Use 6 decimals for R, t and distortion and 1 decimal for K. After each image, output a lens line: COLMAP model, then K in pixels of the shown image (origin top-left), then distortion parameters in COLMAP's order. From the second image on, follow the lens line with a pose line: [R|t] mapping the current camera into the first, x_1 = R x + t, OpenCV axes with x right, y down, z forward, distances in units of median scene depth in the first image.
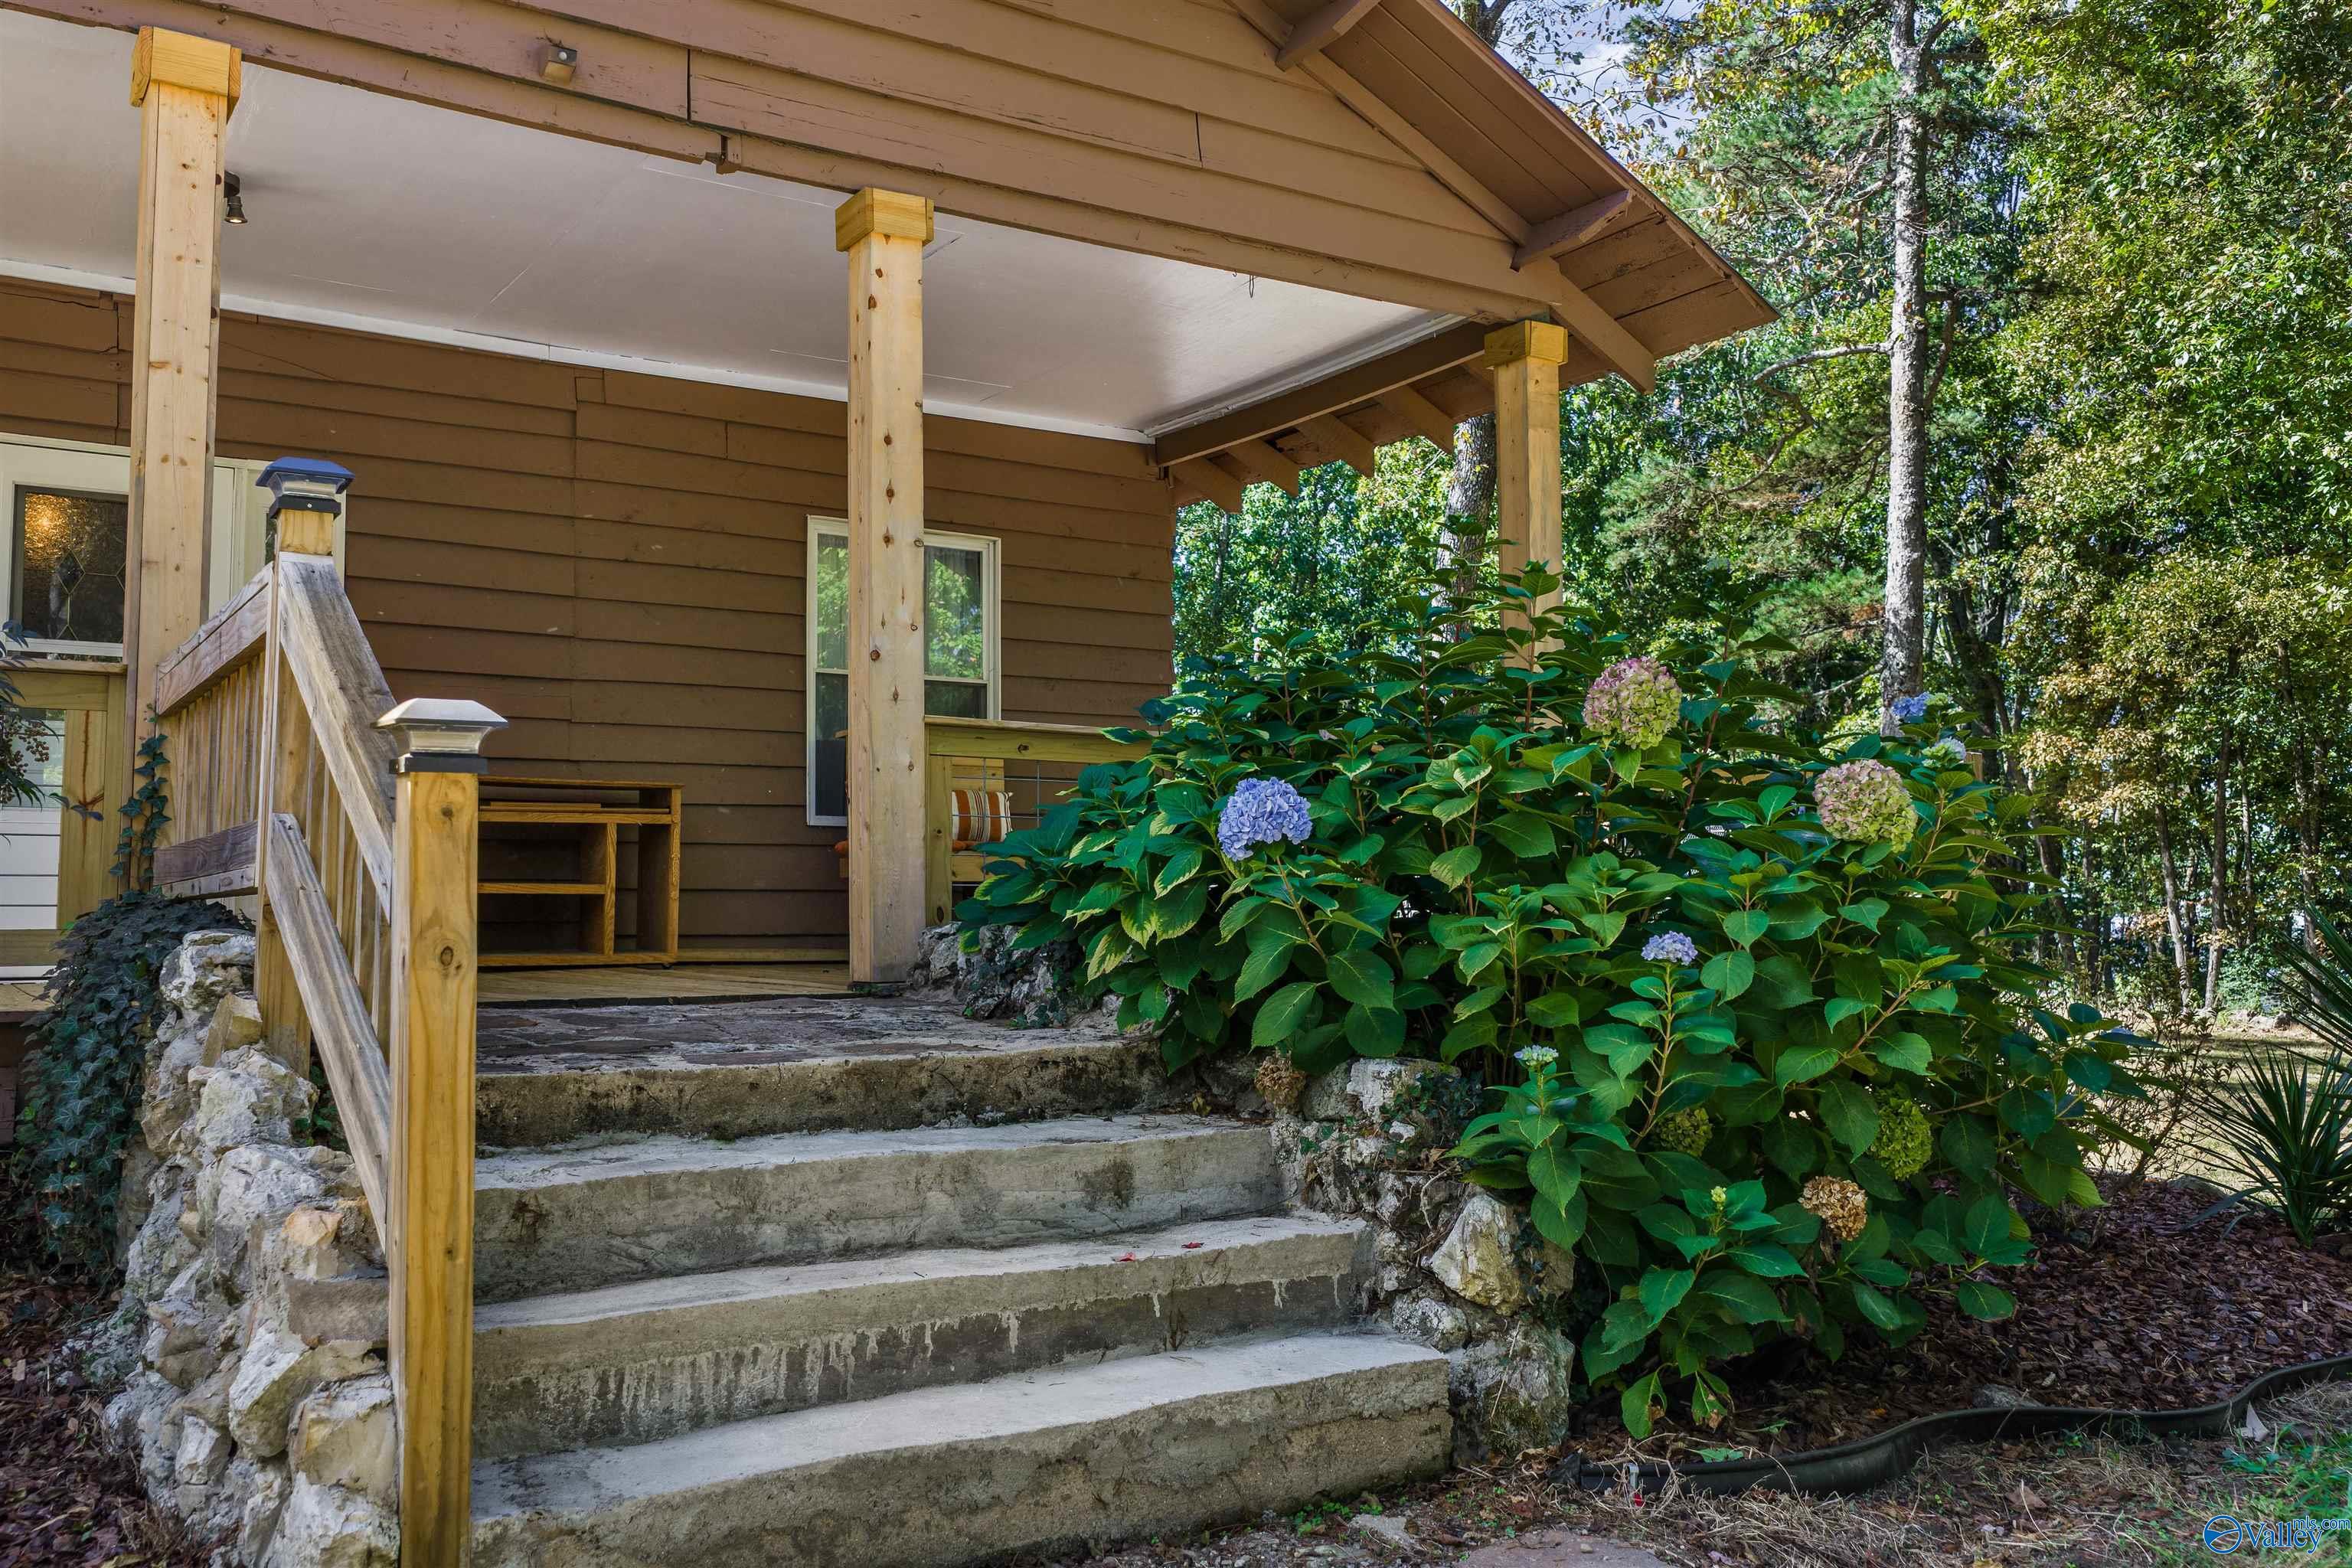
lens RADIAL K [[1985.9, 0, 1176.5], [0, 1985.9, 782.1], [0, 0, 1]] dist [0.003358, 0.001422]
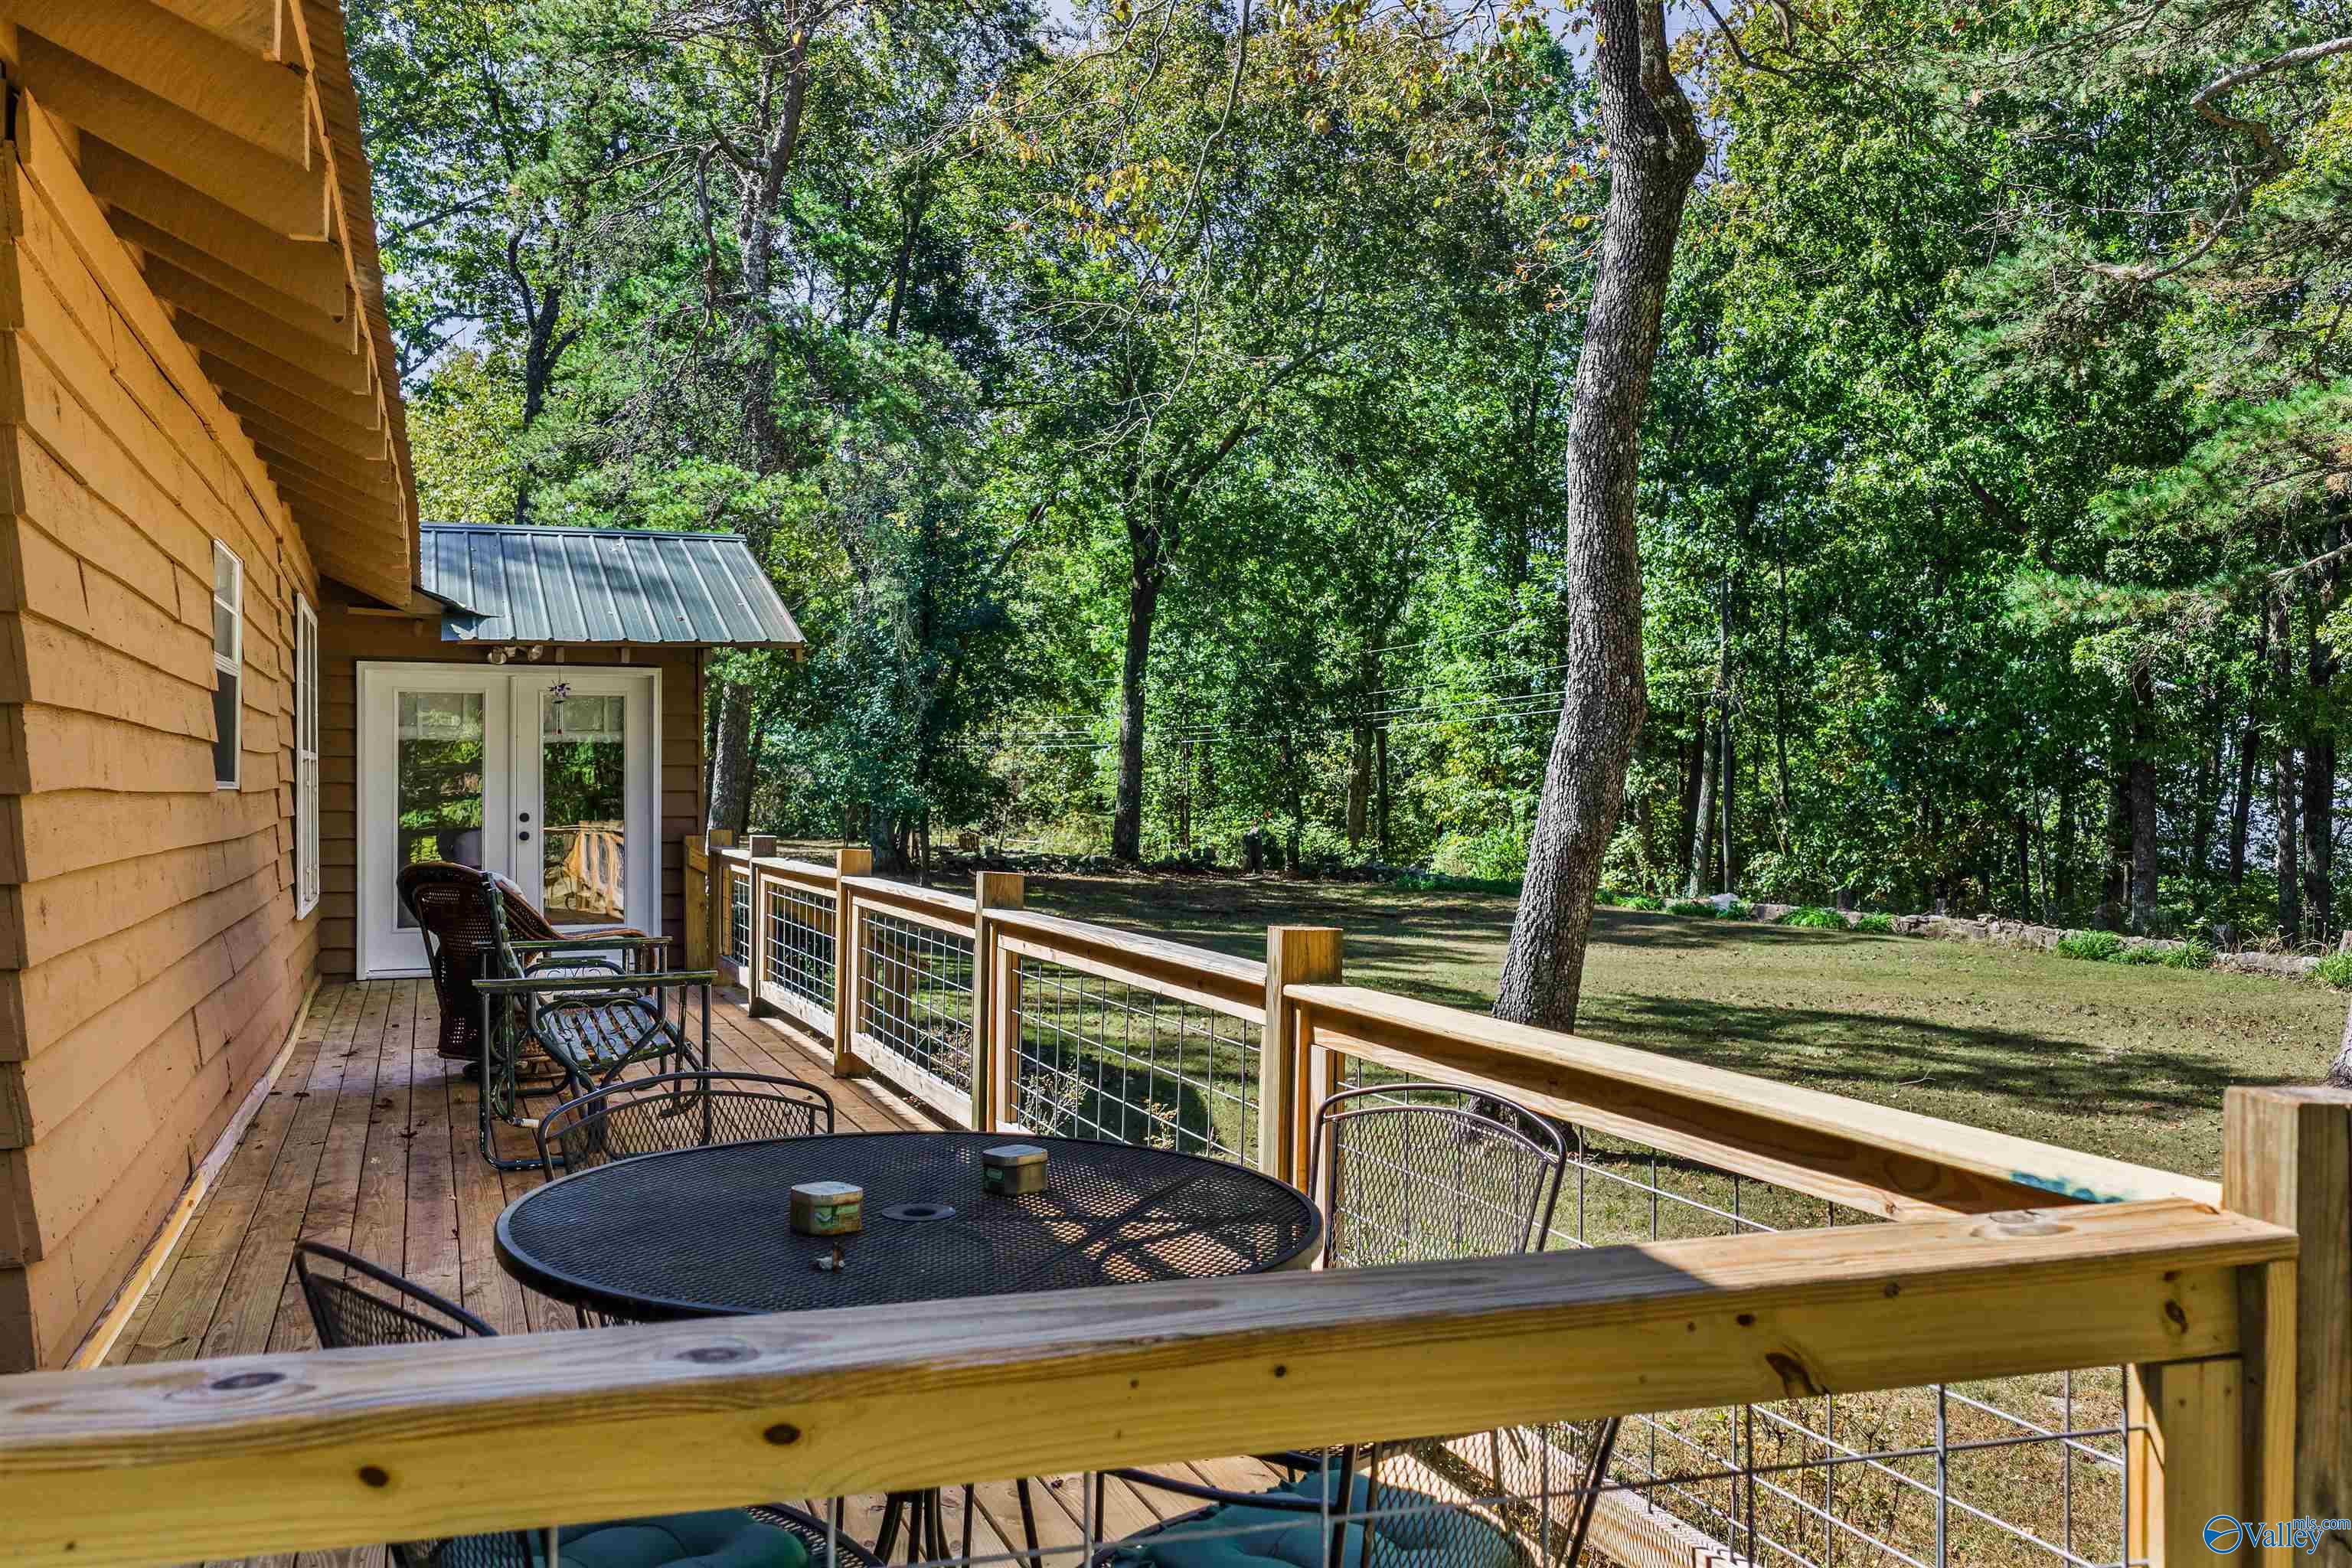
lens RADIAL K [[1985.9, 0, 1174.4], [0, 1985.9, 789.5], [0, 0, 1]] dist [0.003358, 0.001422]
pose [[0.974366, 0.005759, -0.224894, 0.101919], [0.009534, 0.997717, 0.066858, -0.018099], [0.224766, -0.067288, 0.972087, 0.239214]]
